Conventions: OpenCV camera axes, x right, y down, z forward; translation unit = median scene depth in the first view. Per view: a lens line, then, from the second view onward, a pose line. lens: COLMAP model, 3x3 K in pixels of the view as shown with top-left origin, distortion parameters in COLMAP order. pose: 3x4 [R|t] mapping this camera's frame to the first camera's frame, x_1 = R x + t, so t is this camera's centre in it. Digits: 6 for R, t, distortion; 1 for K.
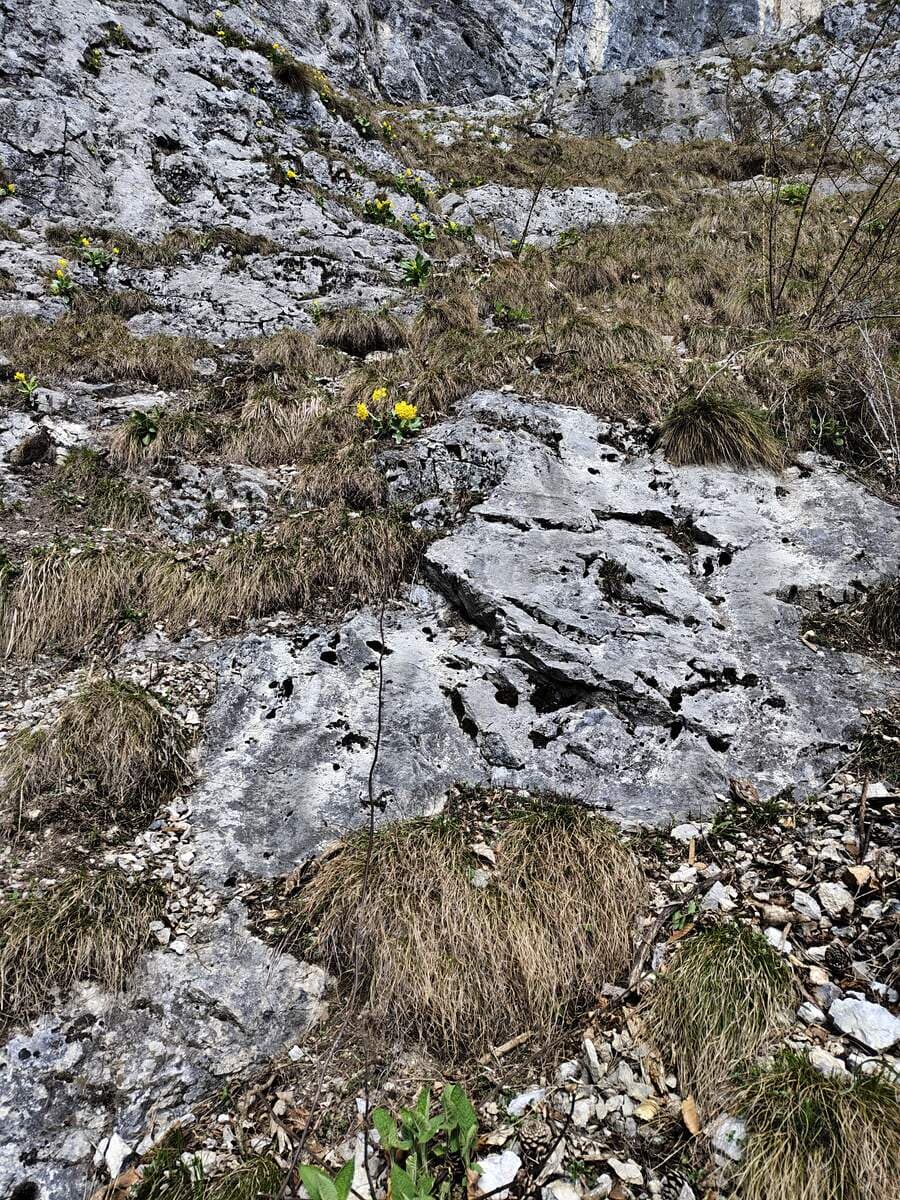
lens RADIAL K [[813.7, 0, 449.7], [0, 813.7, 604.4], [0, 0, 1]] dist [0.028681, -0.020869]
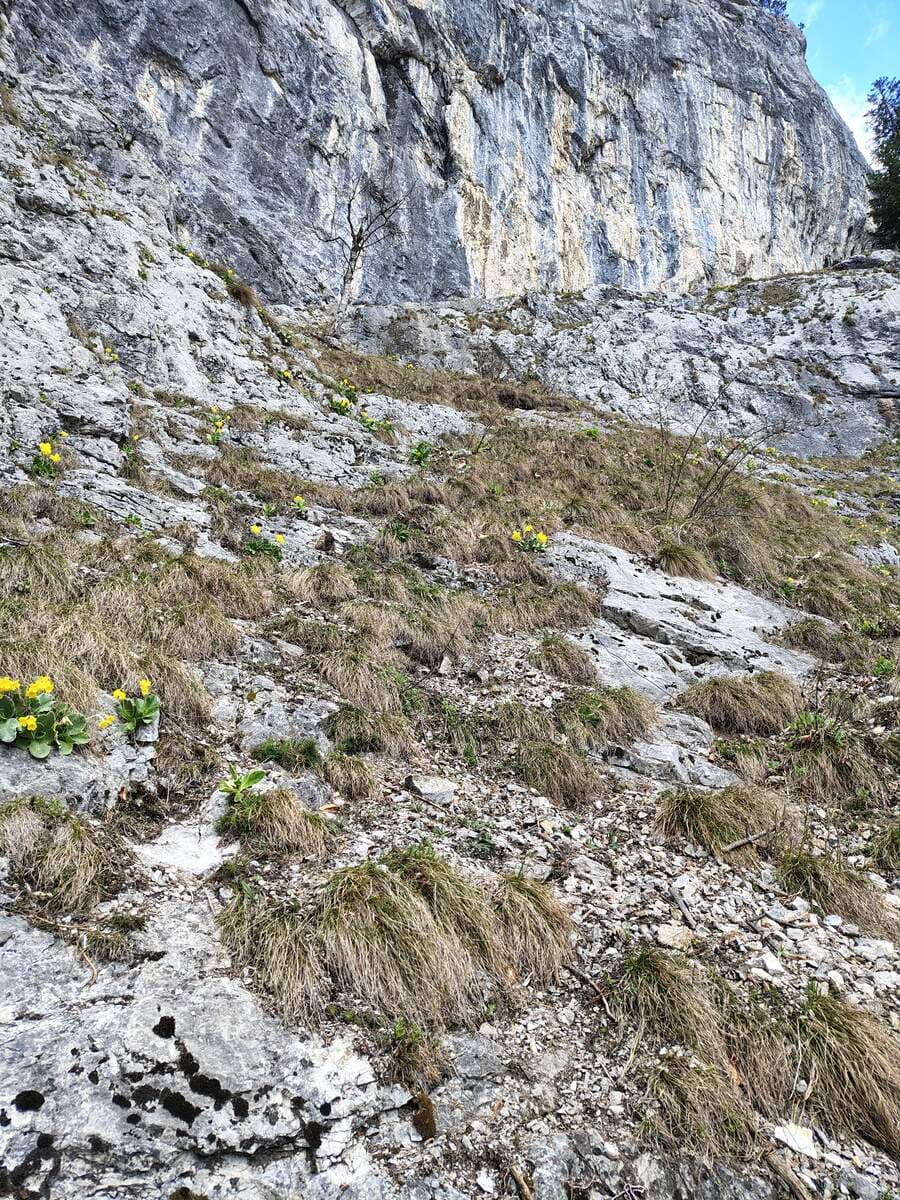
lens RADIAL K [[813.7, 0, 449.9], [0, 813.7, 594.7], [0, 0, 1]] dist [0.028681, -0.020869]
pose [[0.932408, 0.064601, 0.355586, -0.310849], [0.011597, 0.978040, -0.208096, 0.093726], [-0.361221, 0.198154, 0.911183, -0.203808]]
